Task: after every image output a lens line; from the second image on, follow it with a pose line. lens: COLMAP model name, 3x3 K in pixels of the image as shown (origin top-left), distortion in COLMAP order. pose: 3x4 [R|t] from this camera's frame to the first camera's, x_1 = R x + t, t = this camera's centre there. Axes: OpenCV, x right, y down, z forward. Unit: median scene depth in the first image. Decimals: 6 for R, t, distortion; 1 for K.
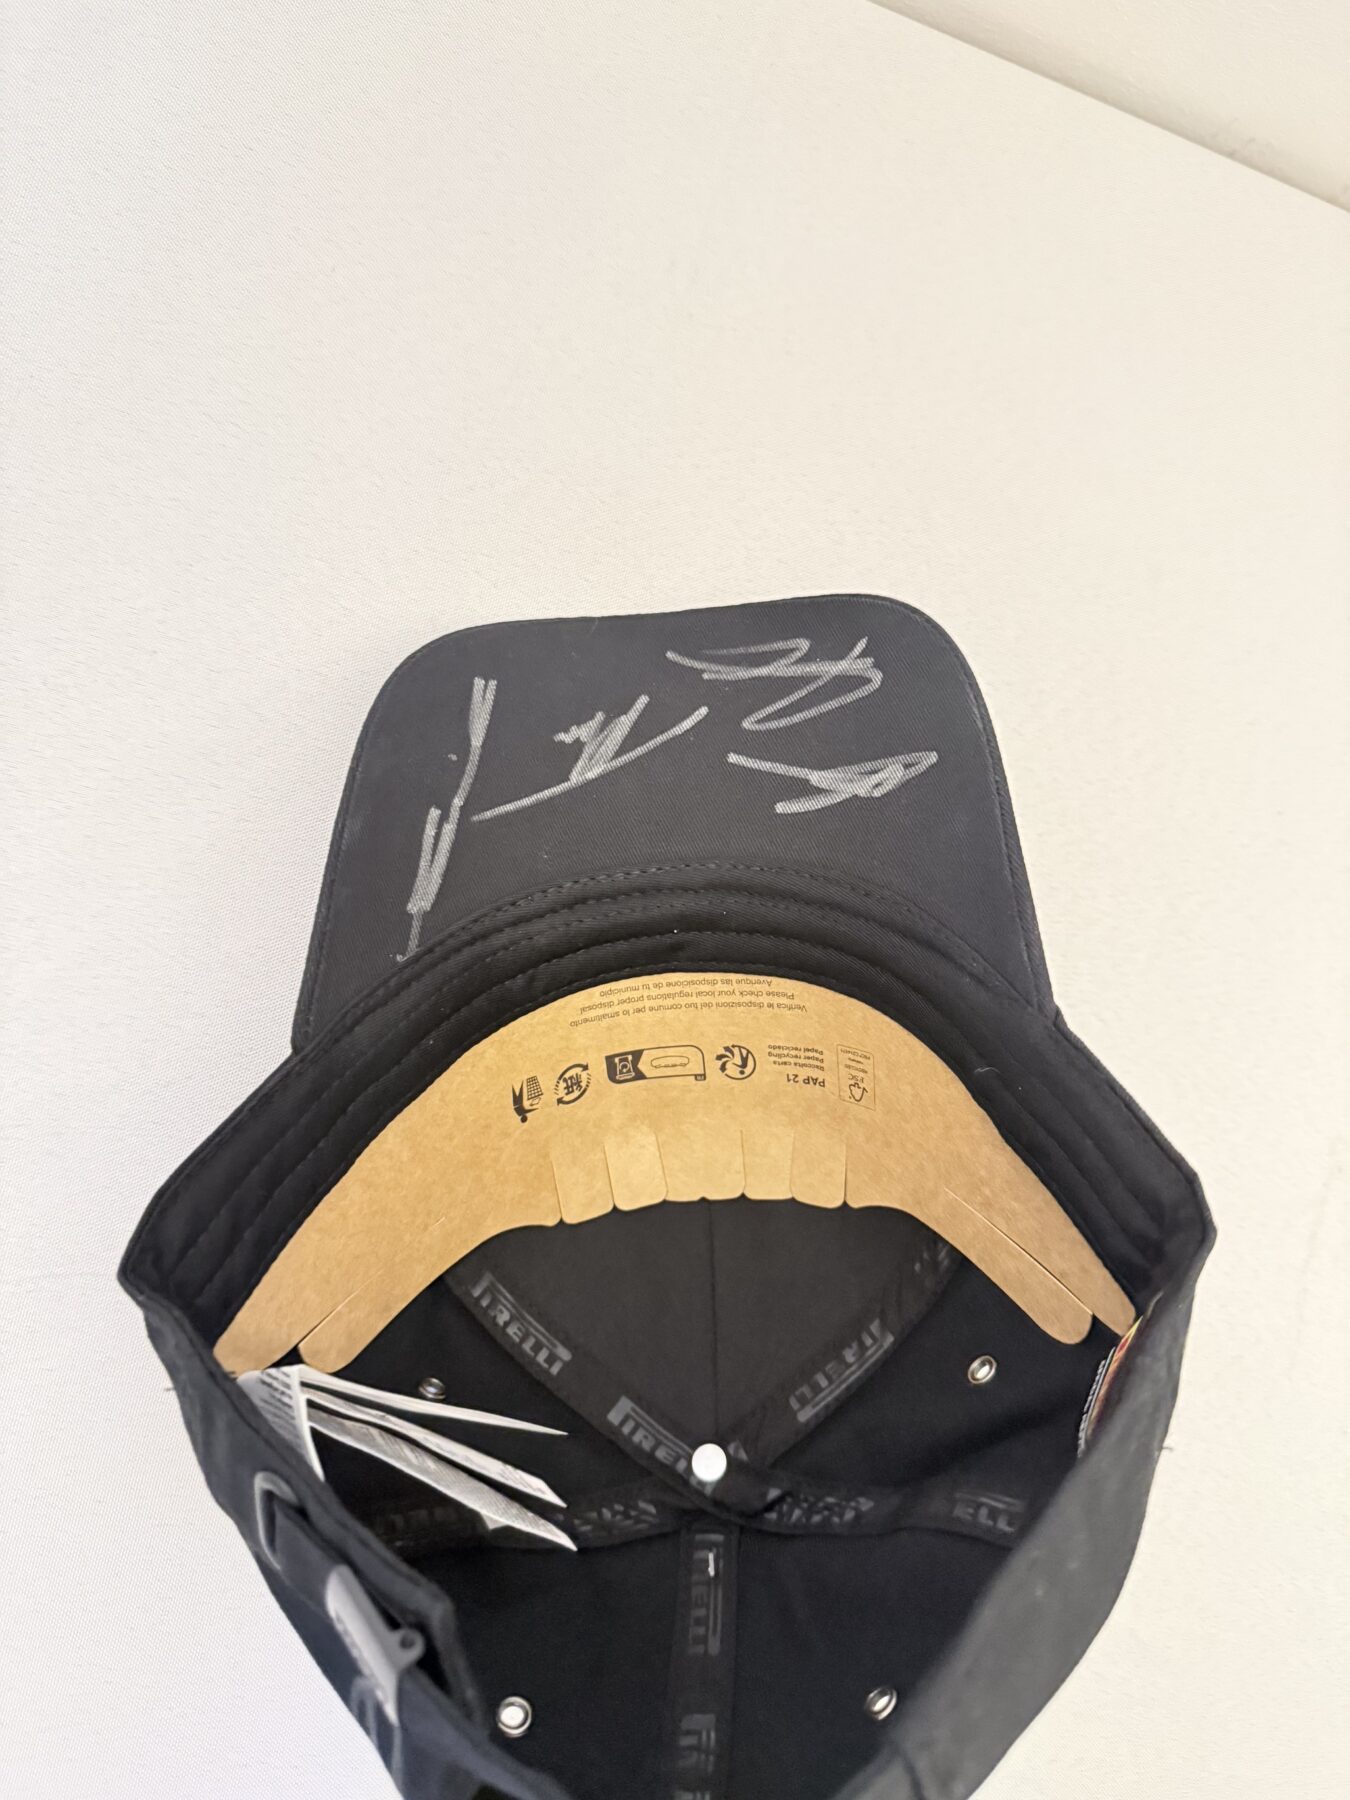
lens RADIAL K [[1284.4, 0, 678.8], [0, 1284.4, 892.1], [0, 0, 1]] dist [0.209513, -0.474610]
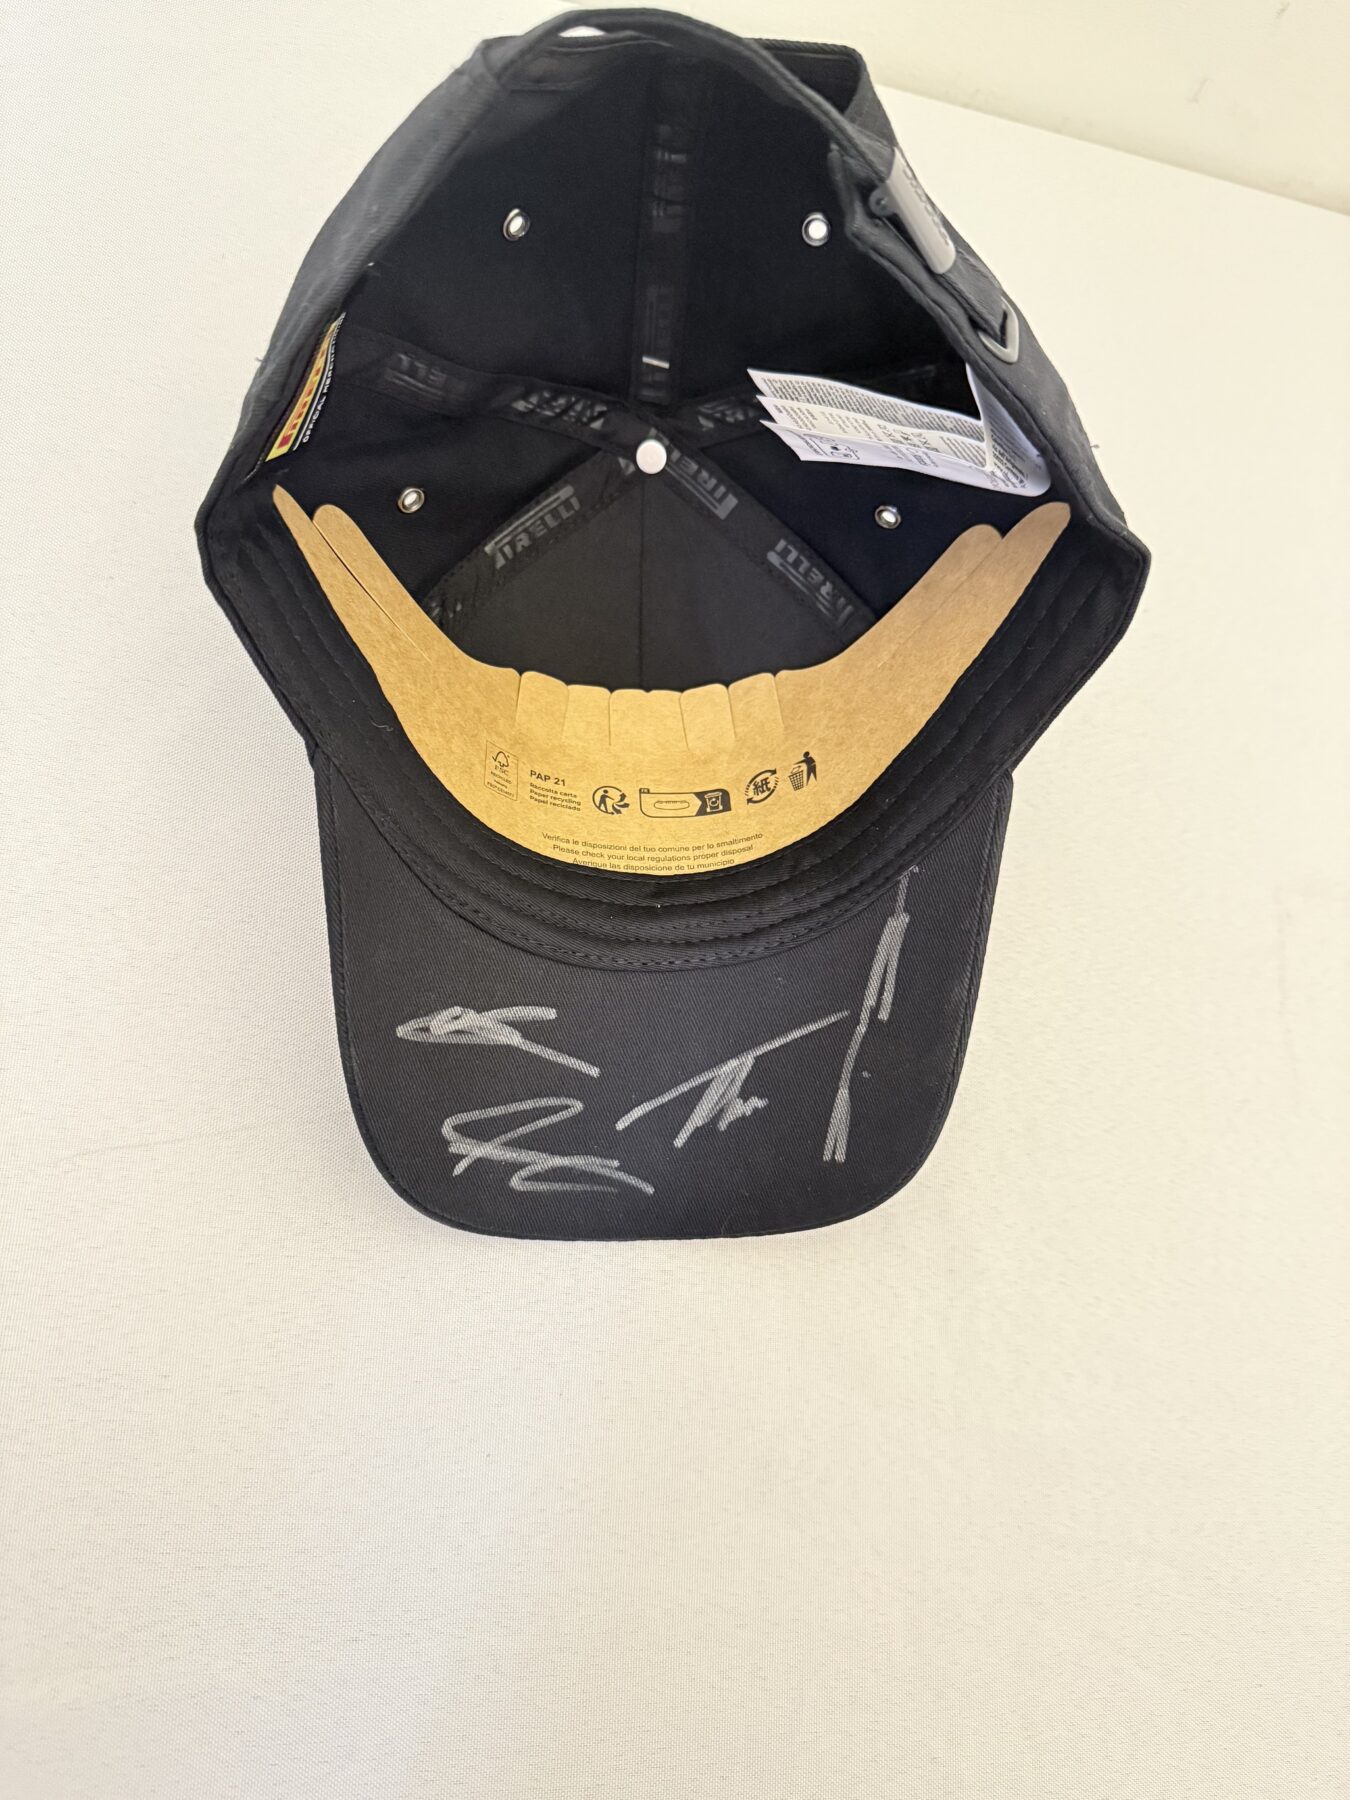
lens RADIAL K [[1284.4, 0, 678.8], [0, 1284.4, 892.1], [0, 0, 1]] dist [0.209513, -0.474610]
pose [[-0.998733, -0.050177, 0.003815, -0.021788], [0.049487, -0.965580, 0.255357, -0.226452], [-0.009130, 0.255222, 0.966839, -0.028539]]
